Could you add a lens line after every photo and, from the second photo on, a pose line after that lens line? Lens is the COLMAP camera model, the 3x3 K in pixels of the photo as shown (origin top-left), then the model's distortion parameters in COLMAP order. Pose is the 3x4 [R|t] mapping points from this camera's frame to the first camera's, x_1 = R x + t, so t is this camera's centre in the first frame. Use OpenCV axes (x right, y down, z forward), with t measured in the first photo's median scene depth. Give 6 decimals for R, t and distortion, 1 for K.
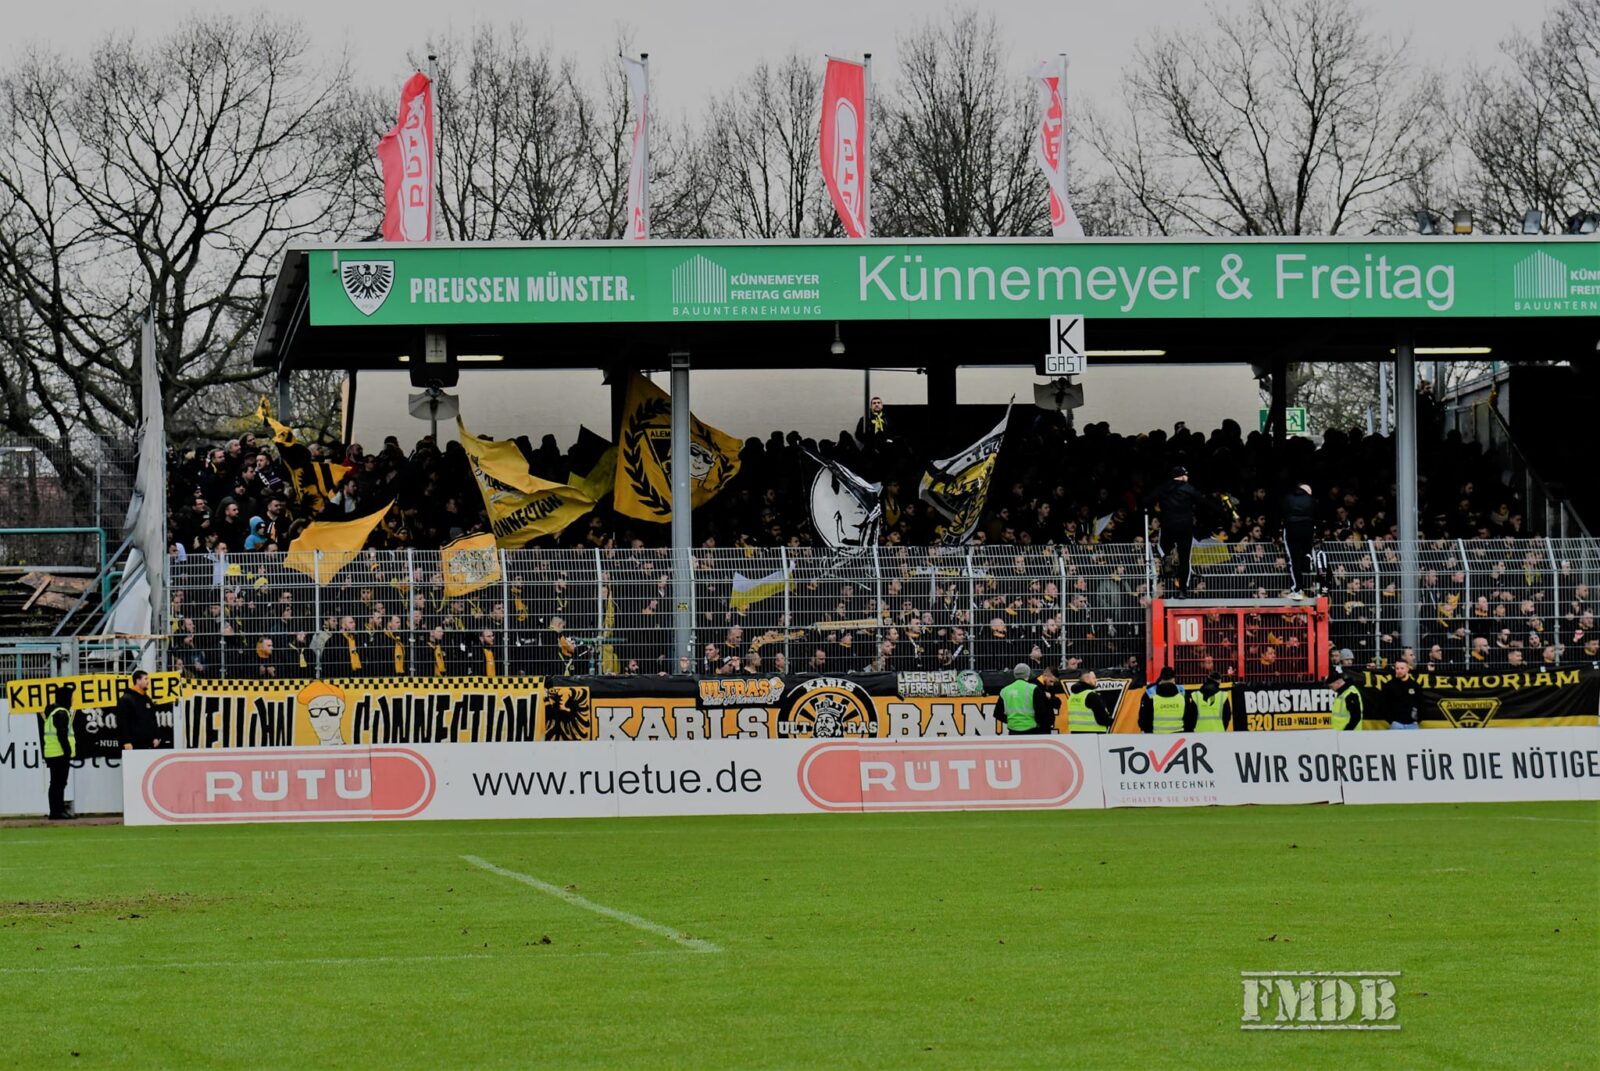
lens RADIAL K [[6914.1, 0, 913.6], [0, 6914.1, 535.7], [0, 0, 1]] dist [0.100452, 3.444969]
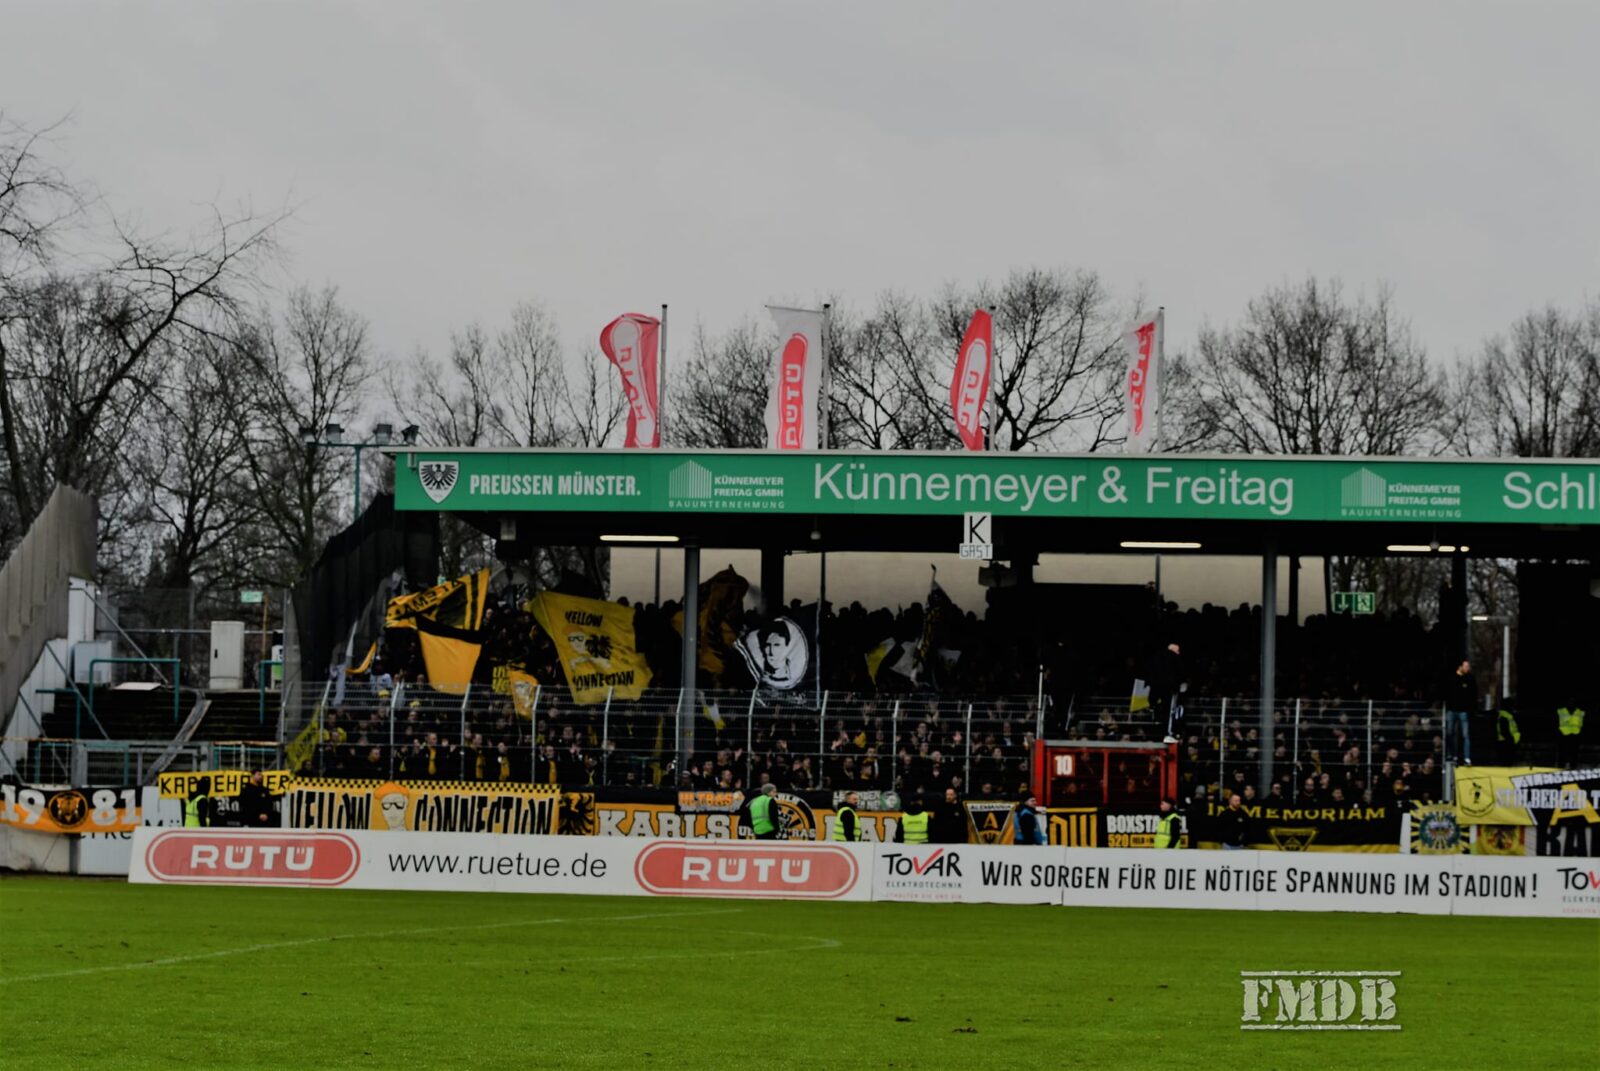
lens RADIAL K [[5523.3, 0, 679.4], [0, 5523.3, 432.9], [0, 0, 1]] dist [-0.027686, -0.310904]
pose [[0.949413, 0.013439, -0.313743, 0.291606], [-0.027798, 0.998758, -0.041340, -0.003217], [0.312798, 0.047970, 0.948608, 0.024268]]
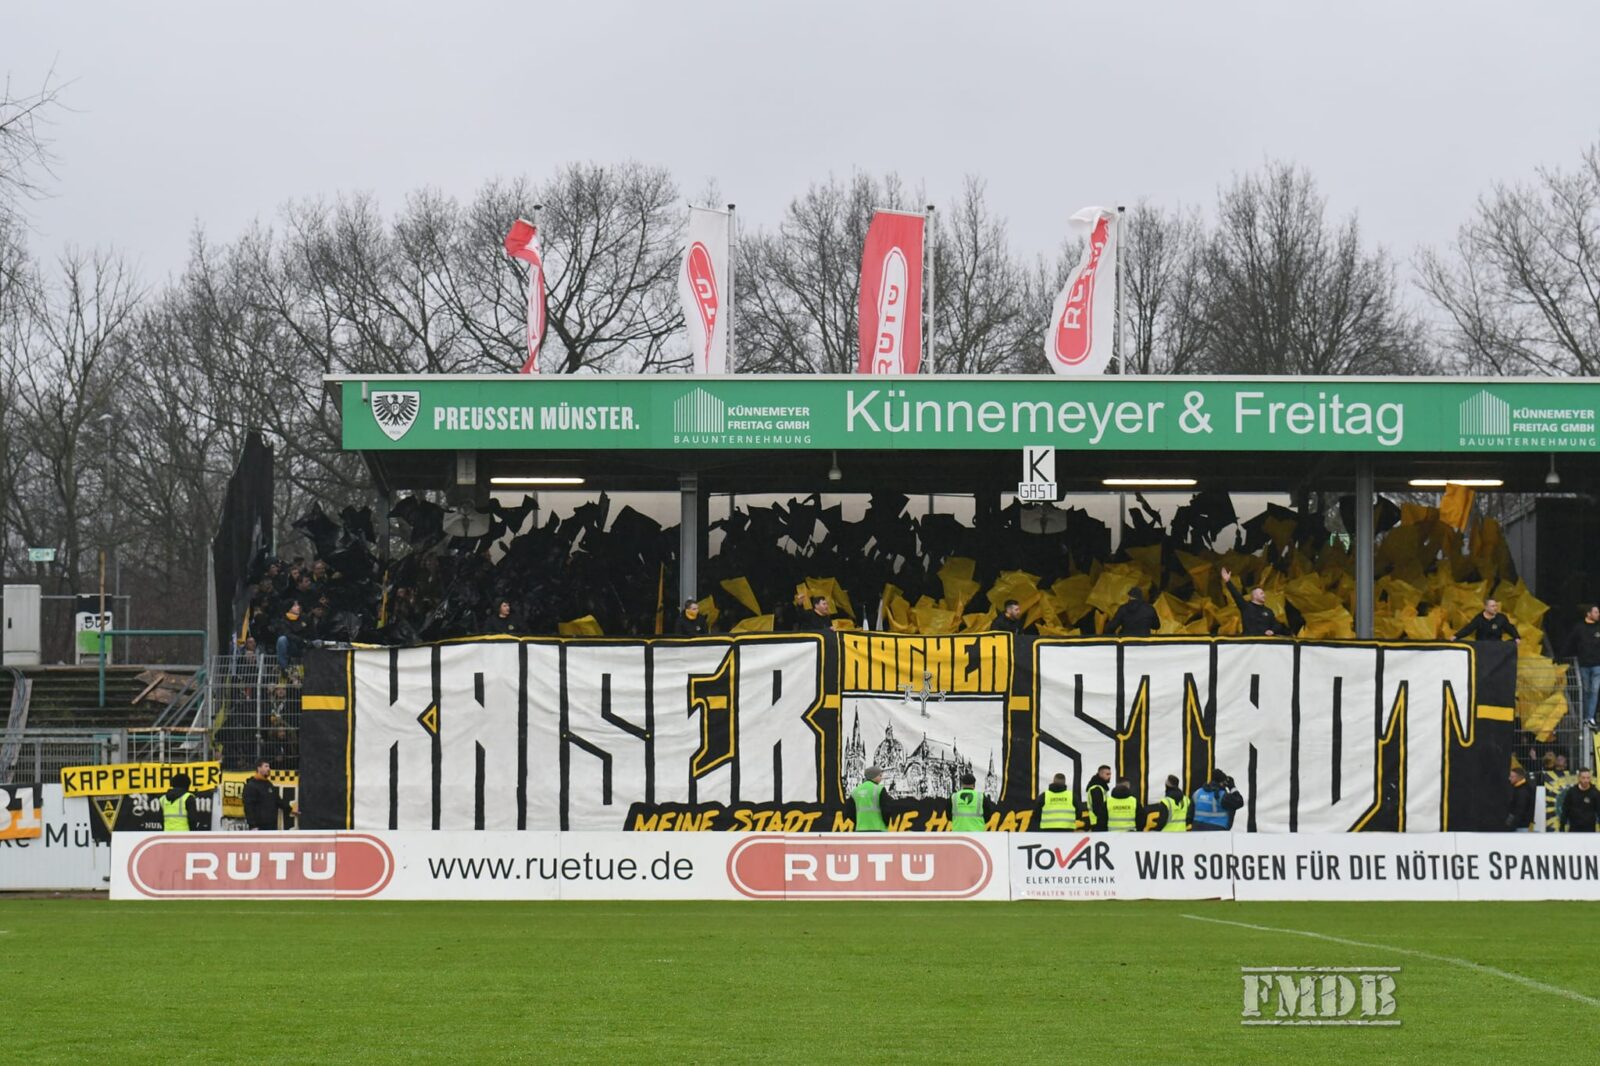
lens RADIAL K [[6287.5, 0, 848.7], [0, 6287.5, 564.8], [0, 0, 1]] dist [0.191989, -2.462629]
pose [[0.992789, 0.011504, -0.119325, 0.112401], [-0.013051, 0.999840, -0.012194, -0.000817], [0.119166, 0.013663, 0.992780, 0.015465]]
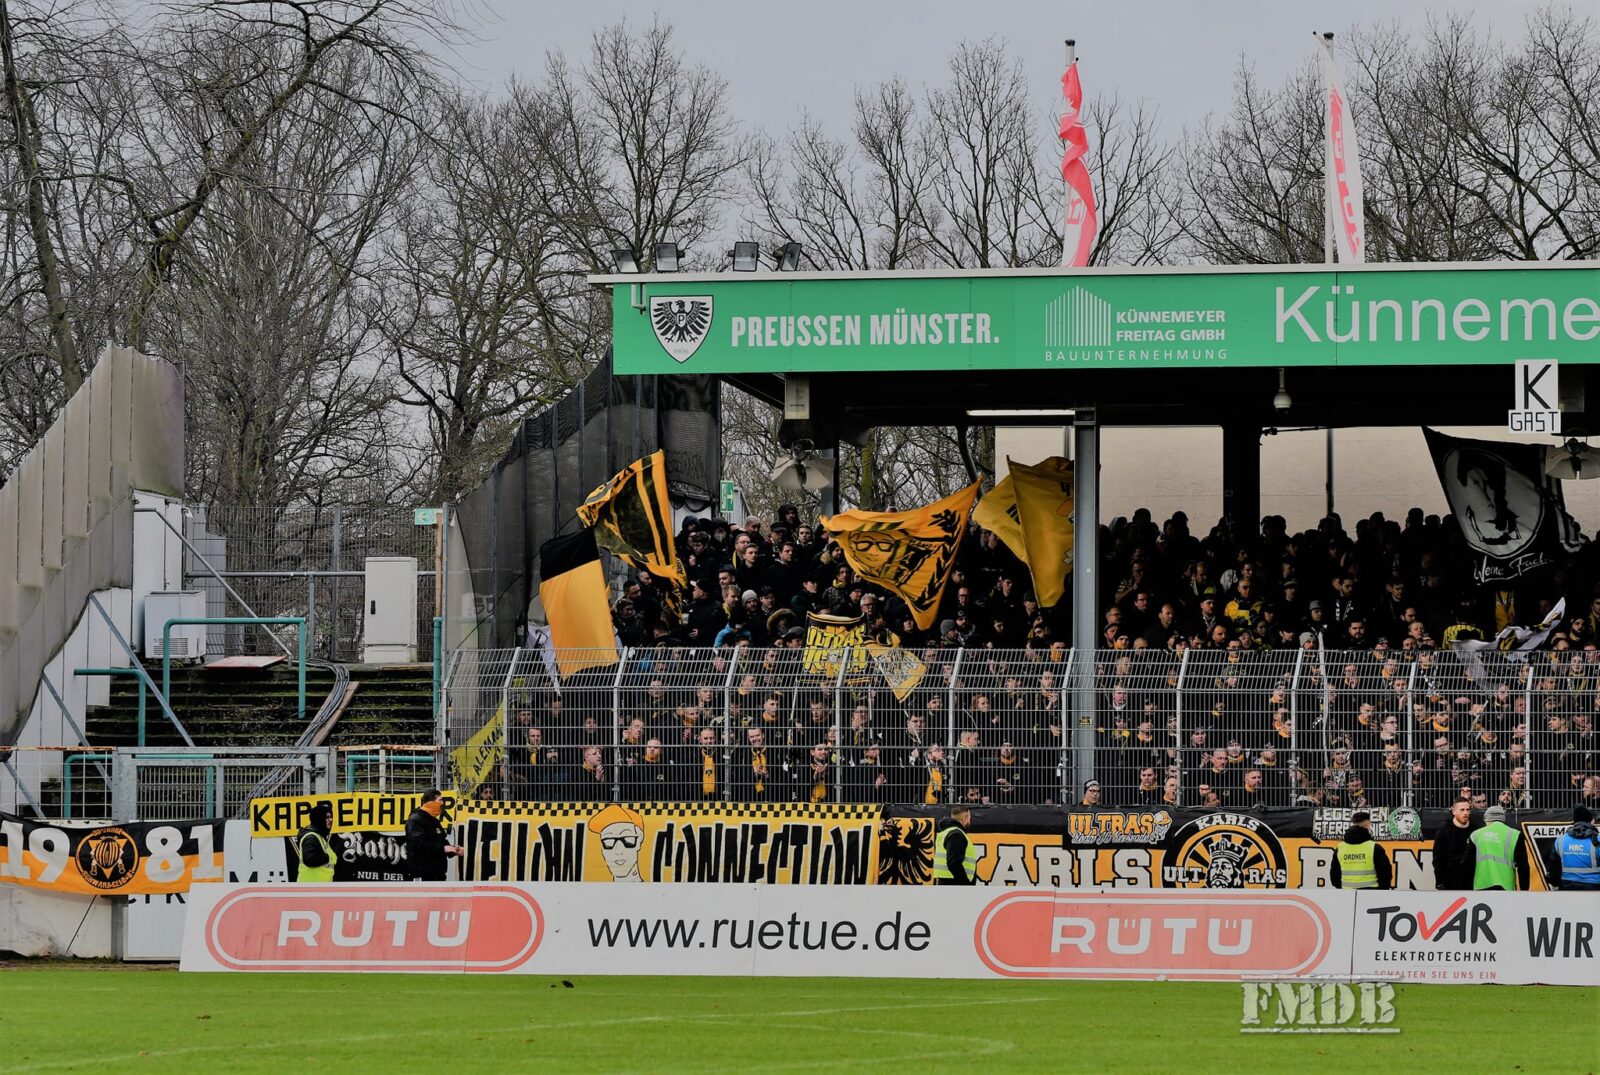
lens RADIAL K [[8712.9, 0, 799.2], [0, 8712.9, 434.8], [0, 0, 1]] dist [0.652603, 0.242200]
pose [[0.925813, 0.001840, -0.377977, 0.327161], [-0.010012, 0.999757, -0.019657, -0.002872], [0.377848, 0.021983, 0.925606, 0.043480]]
